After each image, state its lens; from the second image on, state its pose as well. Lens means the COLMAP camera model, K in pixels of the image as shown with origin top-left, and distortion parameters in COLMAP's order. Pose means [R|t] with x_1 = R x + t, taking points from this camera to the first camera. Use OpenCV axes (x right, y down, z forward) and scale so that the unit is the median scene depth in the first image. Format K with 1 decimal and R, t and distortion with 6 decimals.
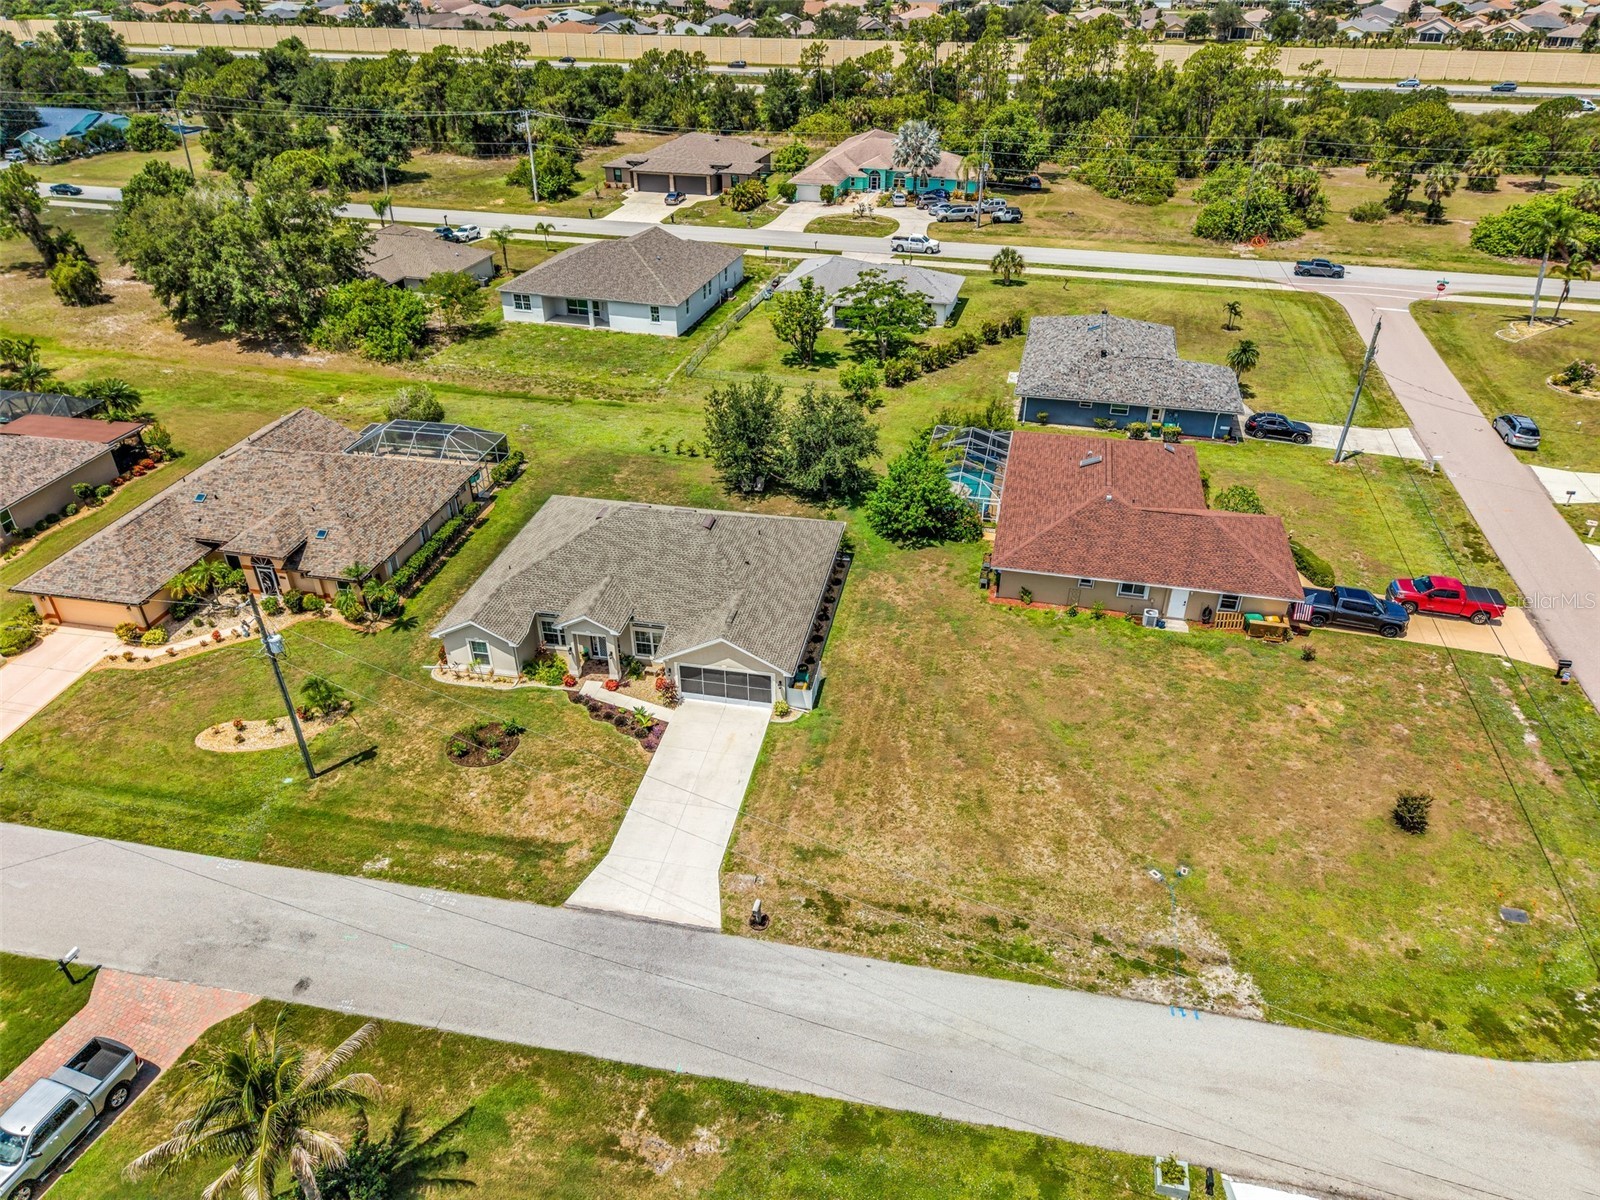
lens RADIAL K [[1071.3, 0, 796.6], [0, 1071.3, 596.7], [0, 0, 1]] dist [0.028975, -0.029724]
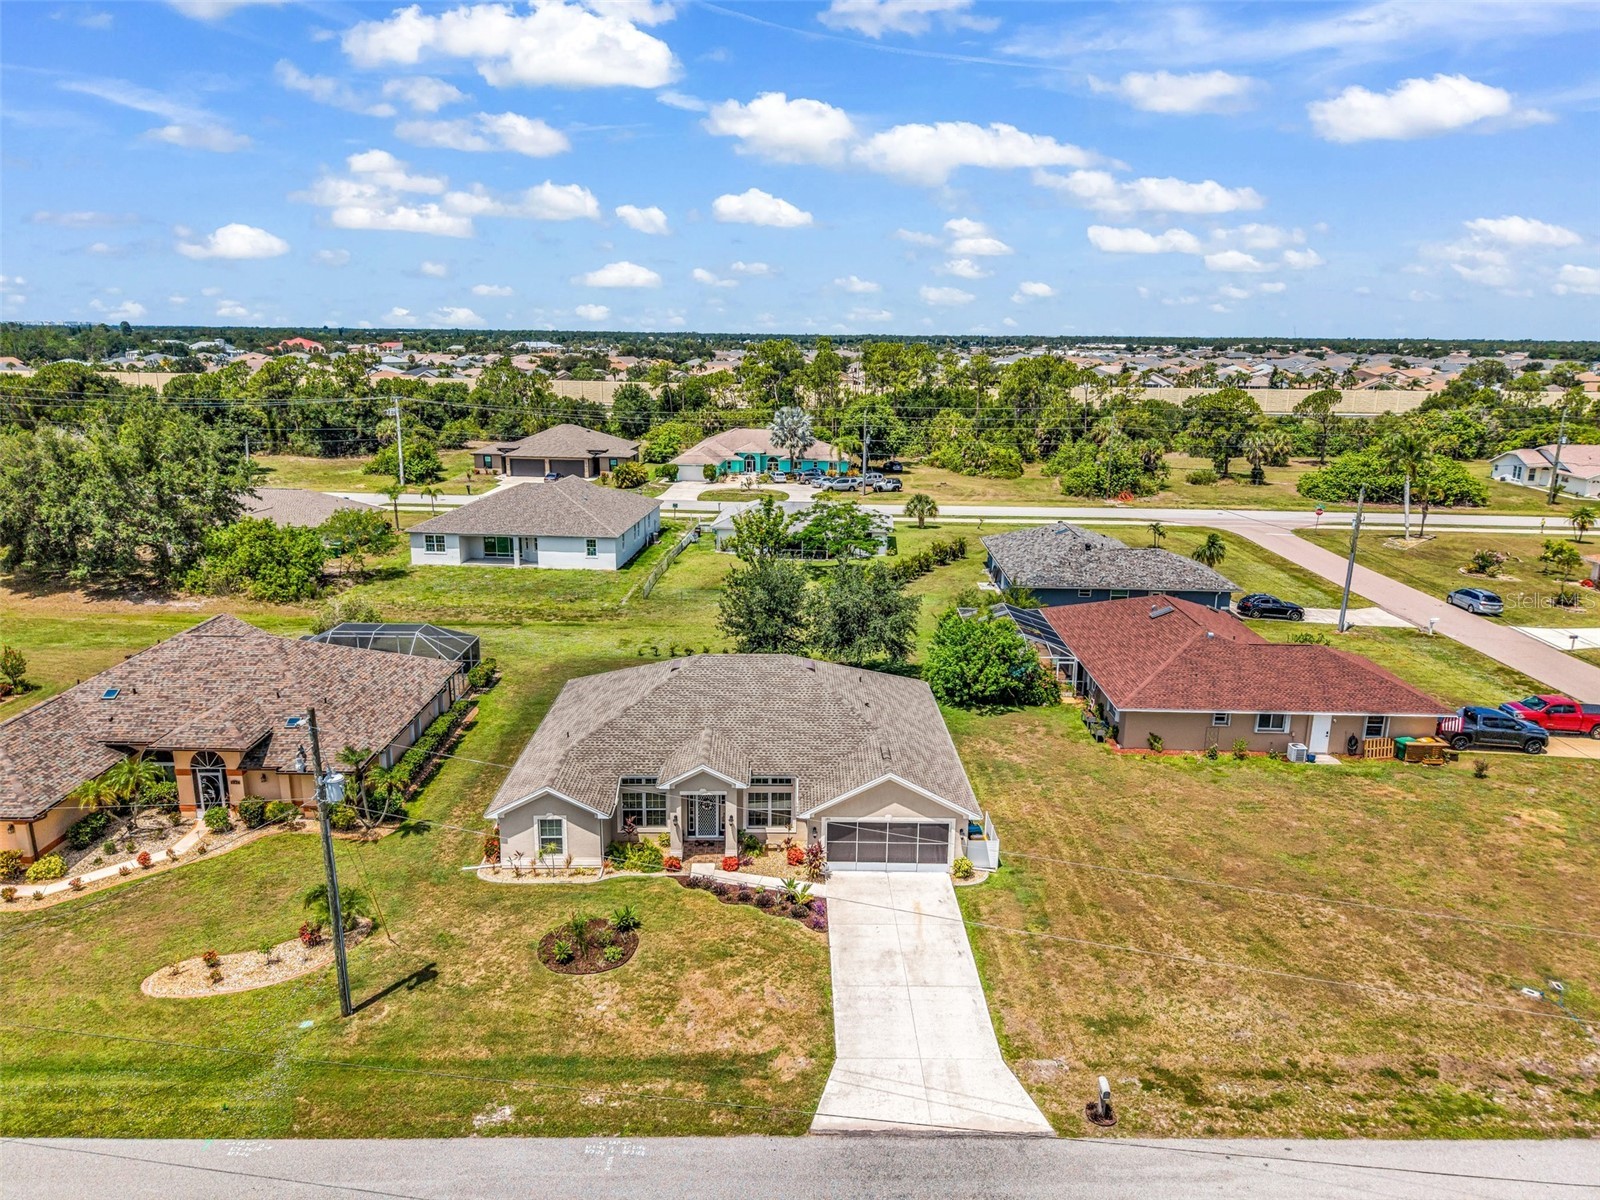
lens RADIAL K [[1071.3, 0, 796.6], [0, 1071.3, 596.7], [0, 0, 1]] dist [0.028975, -0.029724]
pose [[0.978339, -0.034837, 0.204057, -0.270510], [0.096707, 0.948475, -0.301734, 0.134373], [-0.183031, 0.314932, 0.931299, 0.217158]]
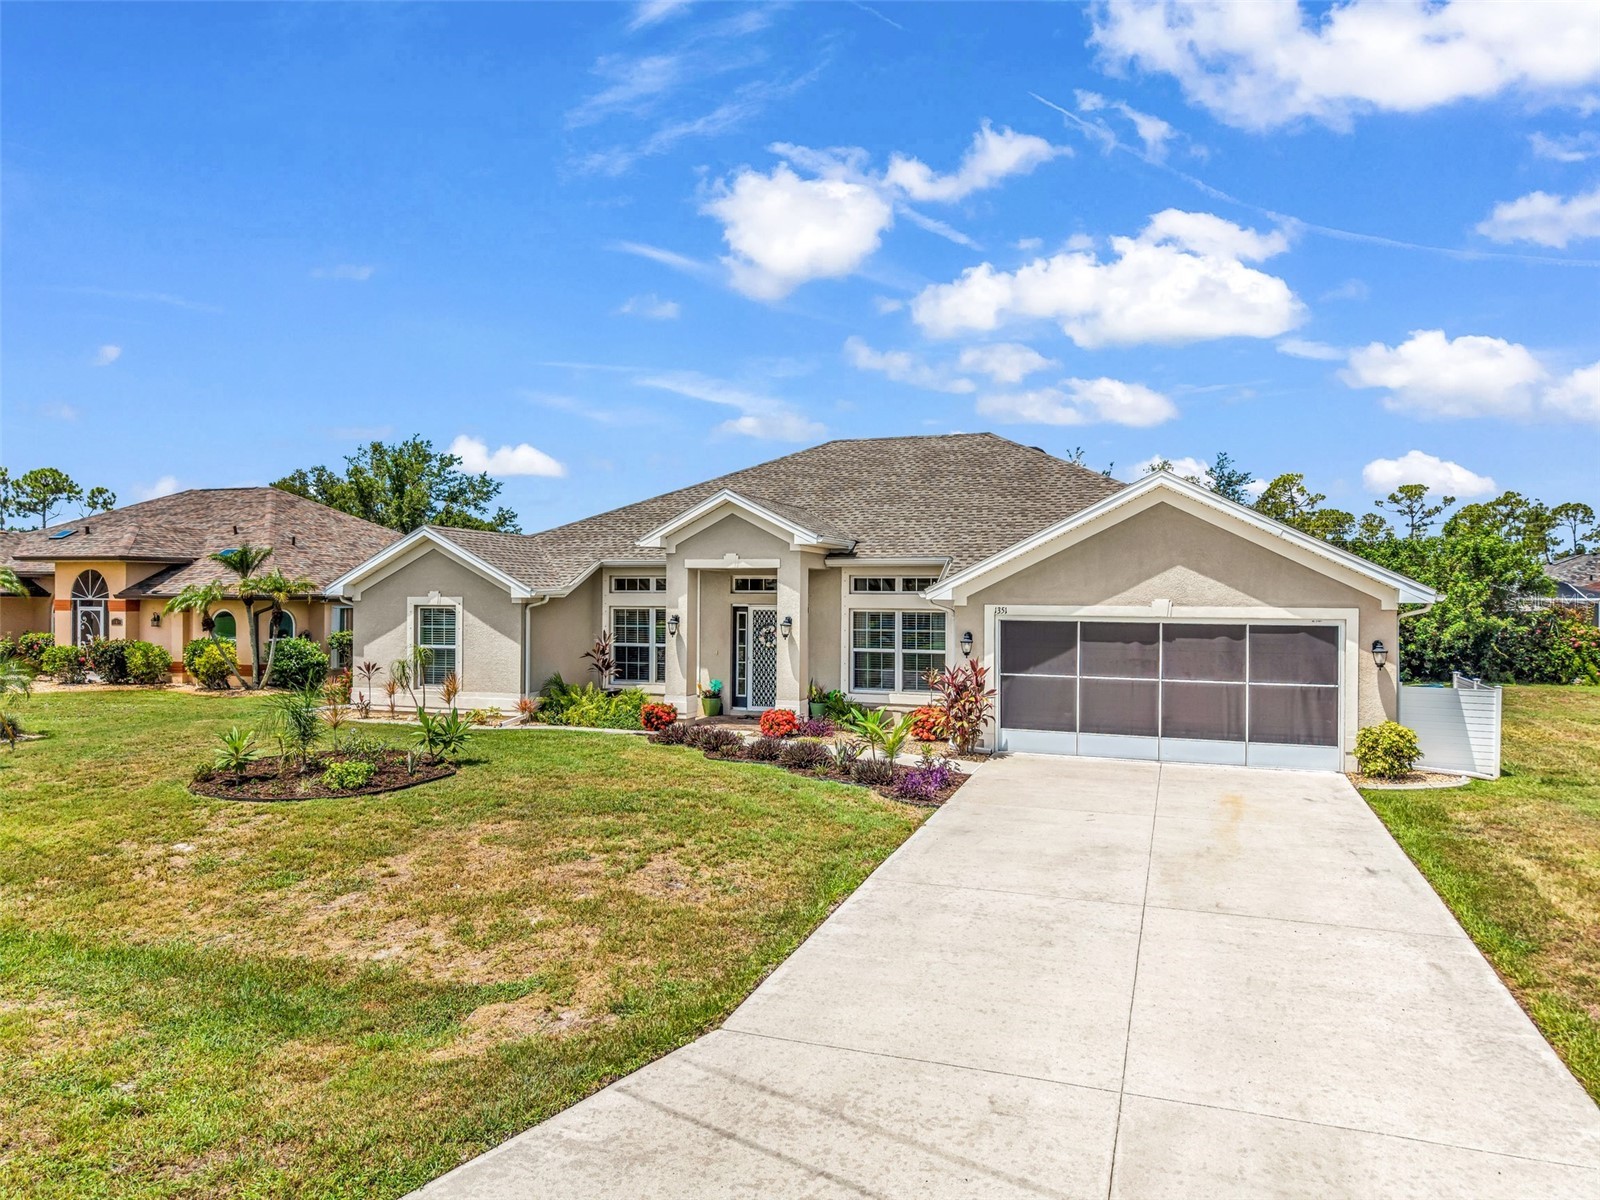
lens RADIAL K [[1071.3, 0, 796.6], [0, 1071.3, 596.7], [0, 0, 1]] dist [0.028975, -0.029724]
pose [[0.988883, 0.012339, -0.148183, -0.116967], [-0.089108, 0.846969, -0.524122, 0.217182], [0.119039, 0.531500, 0.838652, 0.688139]]
